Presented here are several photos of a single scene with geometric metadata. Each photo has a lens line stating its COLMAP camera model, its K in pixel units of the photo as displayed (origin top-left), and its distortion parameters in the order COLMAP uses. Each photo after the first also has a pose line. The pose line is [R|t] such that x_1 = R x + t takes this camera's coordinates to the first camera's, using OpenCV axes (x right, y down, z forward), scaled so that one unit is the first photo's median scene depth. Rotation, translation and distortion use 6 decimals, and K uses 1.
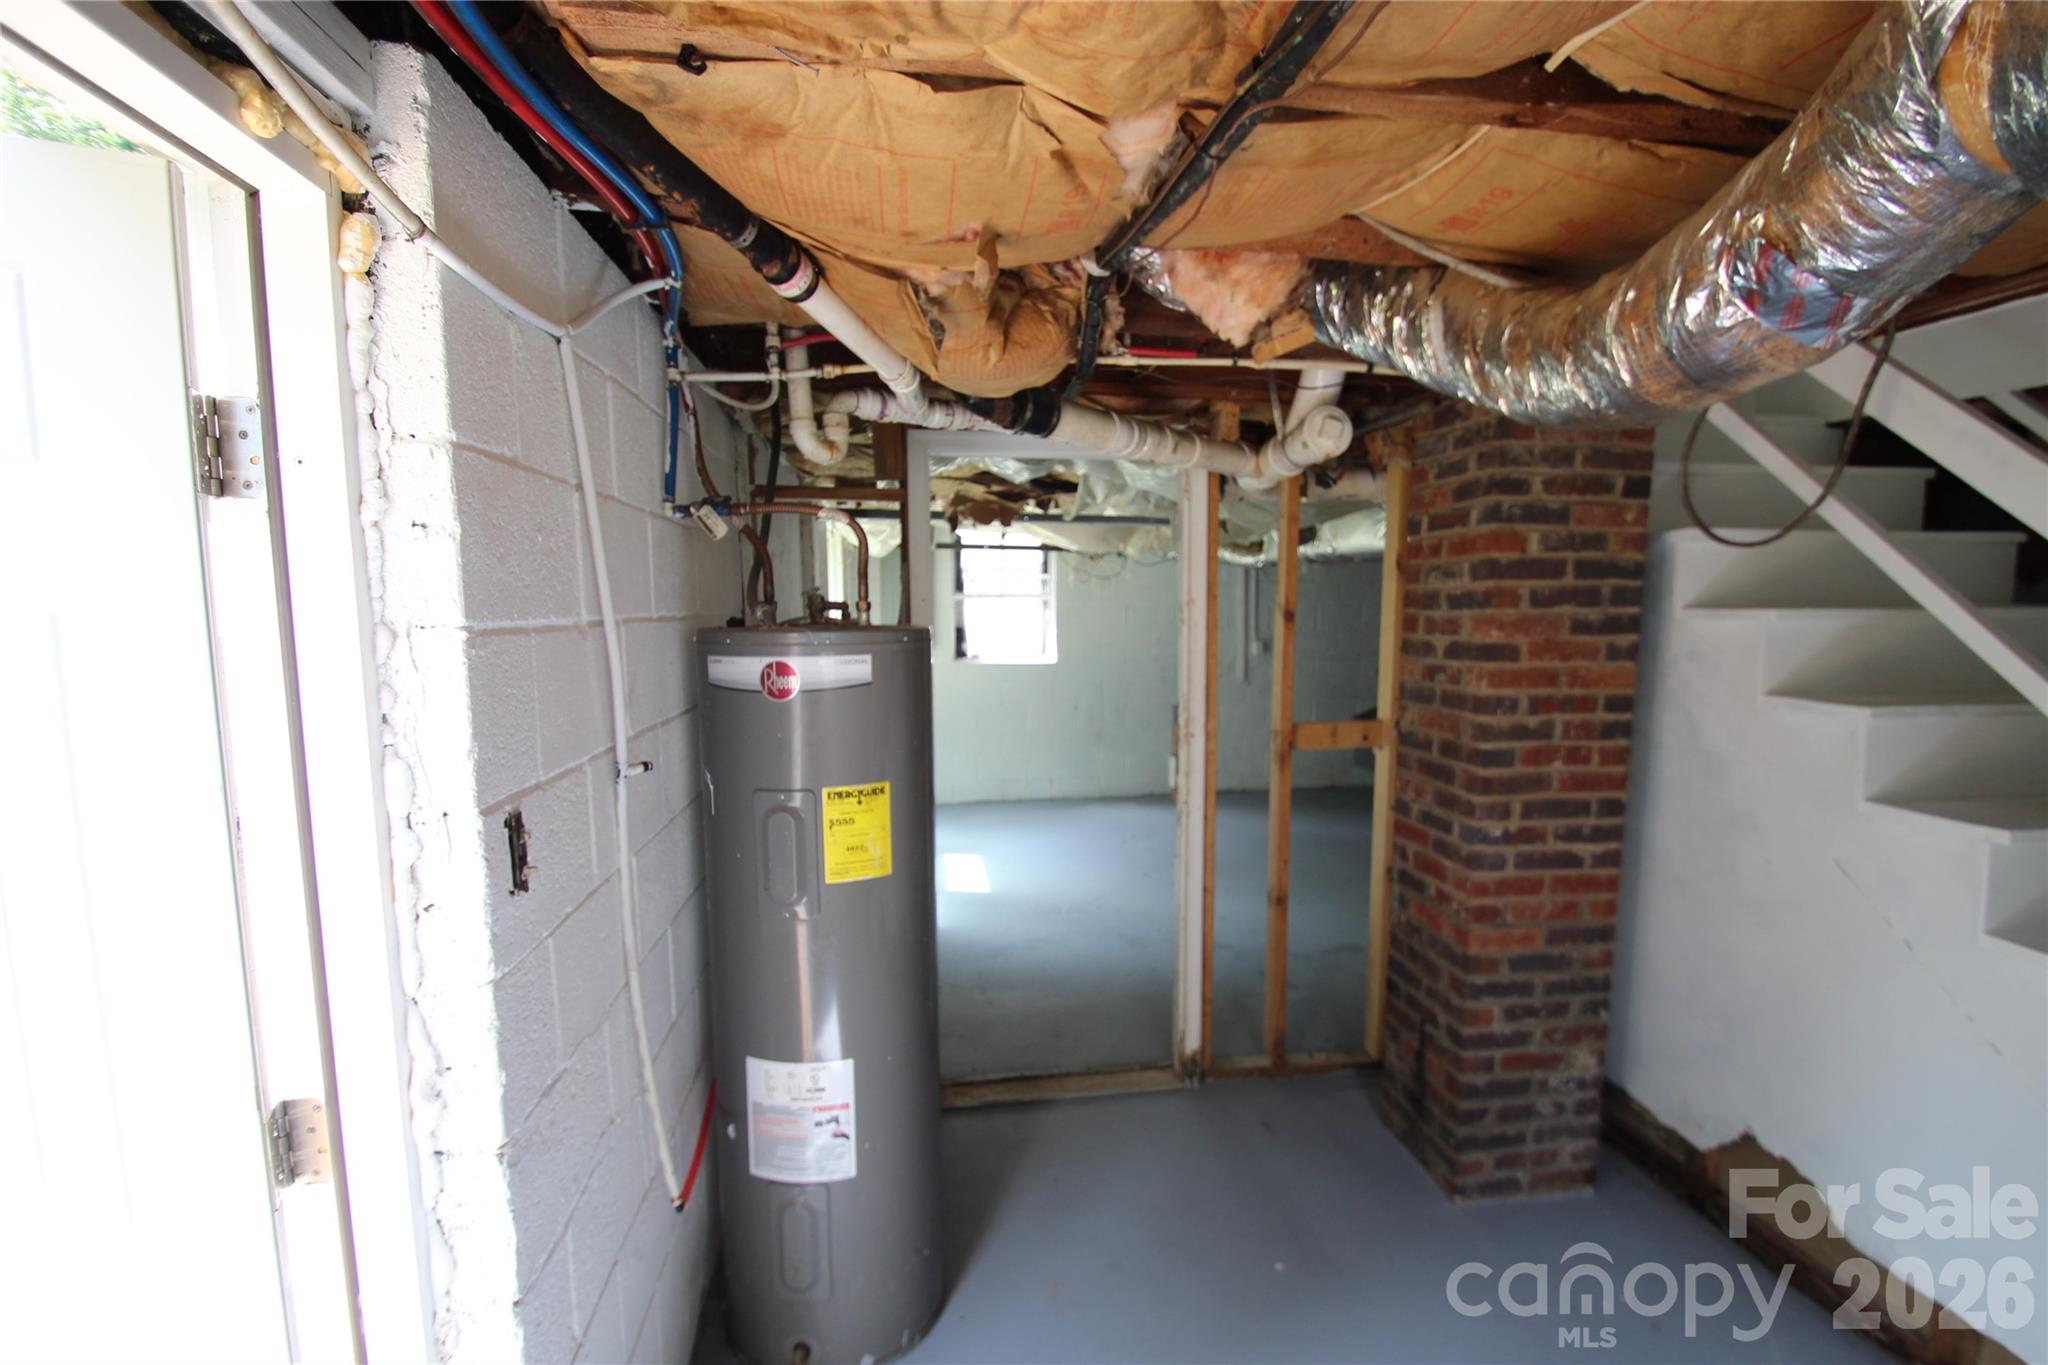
lens RADIAL K [[913.3, 0, 1050.9], [0, 913.3, 704.4], [0, 0, 1]] dist [-0.041721, -0.000655]
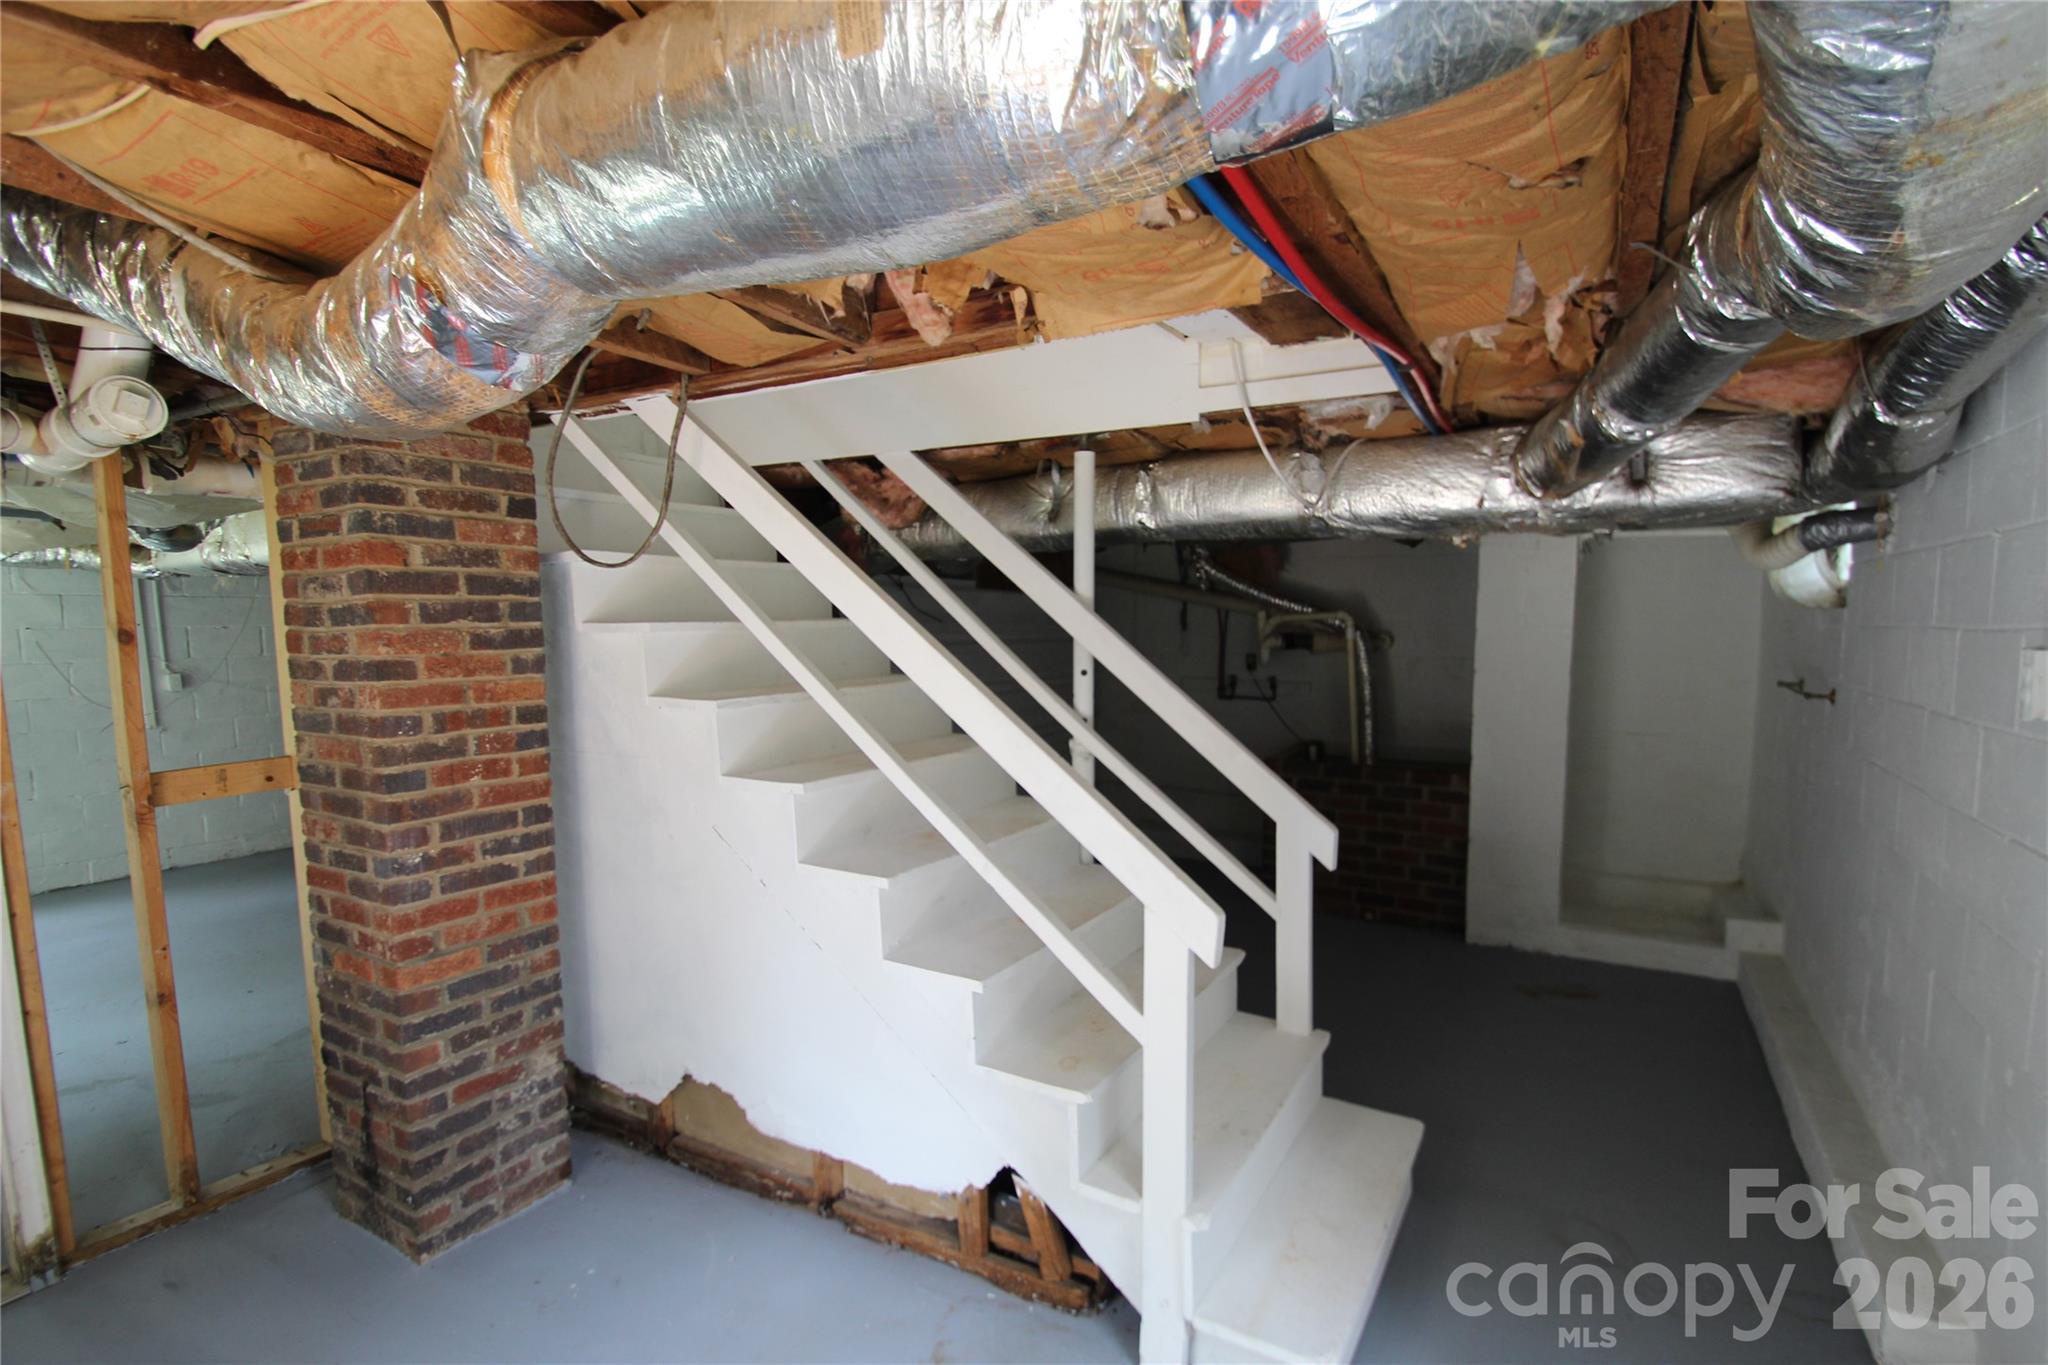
lens RADIAL K [[913.3, 0, 1050.9], [0, 913.3, 704.4], [0, 0, 1]] dist [-0.041721, -0.000655]
pose [[0.568899, -0.069173, 0.819493, 0.116039], [0.088024, 0.995854, 0.022952, 0.016632], [-0.817683, 0.059078, 0.572629, -0.090788]]
